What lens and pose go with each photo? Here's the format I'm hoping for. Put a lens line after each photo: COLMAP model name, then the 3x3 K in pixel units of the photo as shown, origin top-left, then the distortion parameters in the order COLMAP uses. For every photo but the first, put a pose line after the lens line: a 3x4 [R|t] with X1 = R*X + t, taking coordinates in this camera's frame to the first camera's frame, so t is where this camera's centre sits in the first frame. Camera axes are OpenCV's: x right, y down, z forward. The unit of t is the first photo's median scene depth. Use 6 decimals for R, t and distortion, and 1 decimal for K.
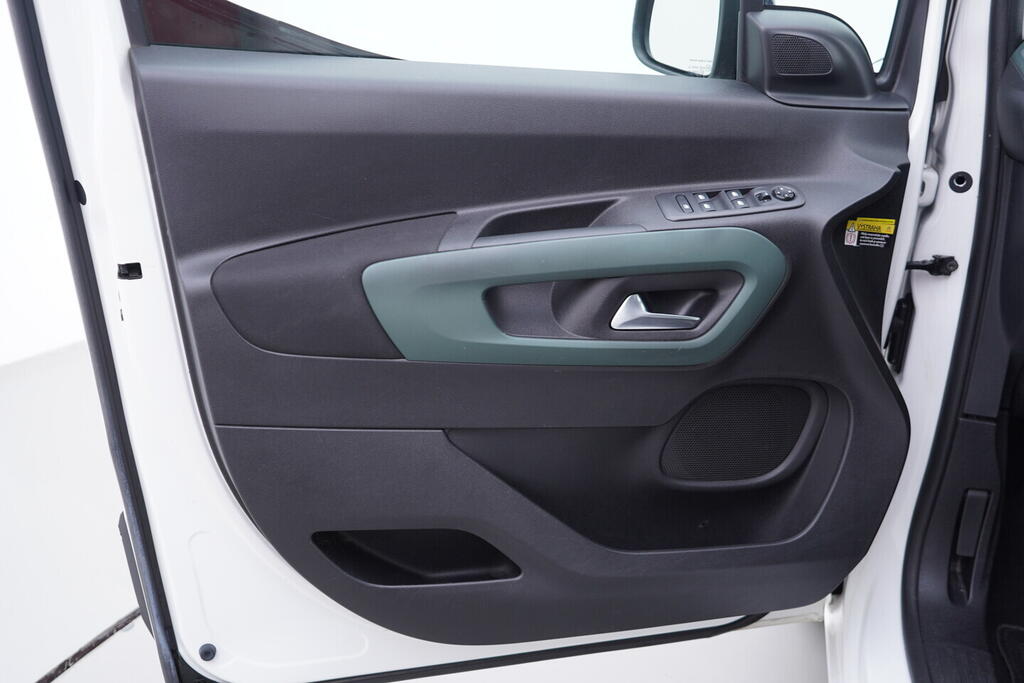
lens RADIAL K [[1055.4, 0, 512.2], [0, 1055.4, 338.9], [0, 0, 1]] dist [0.030417, 0.000000]
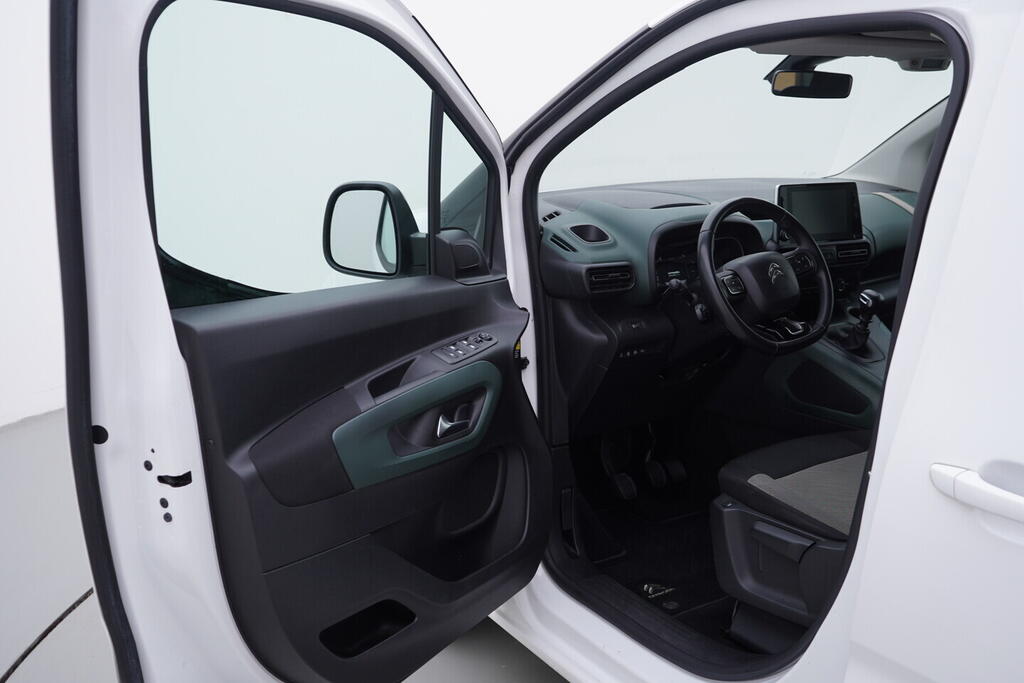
lens RADIAL K [[1055.4, 0, 512.7], [0, 1055.4, 343.0], [0, 0, 1]] dist [0.030417, 0.000000]
pose [[0.702631, -0.178290, 0.688856, -0.878625], [0.256633, 0.966439, -0.011631, -0.098983], [-0.663664, 0.184955, 0.724805, -0.239941]]
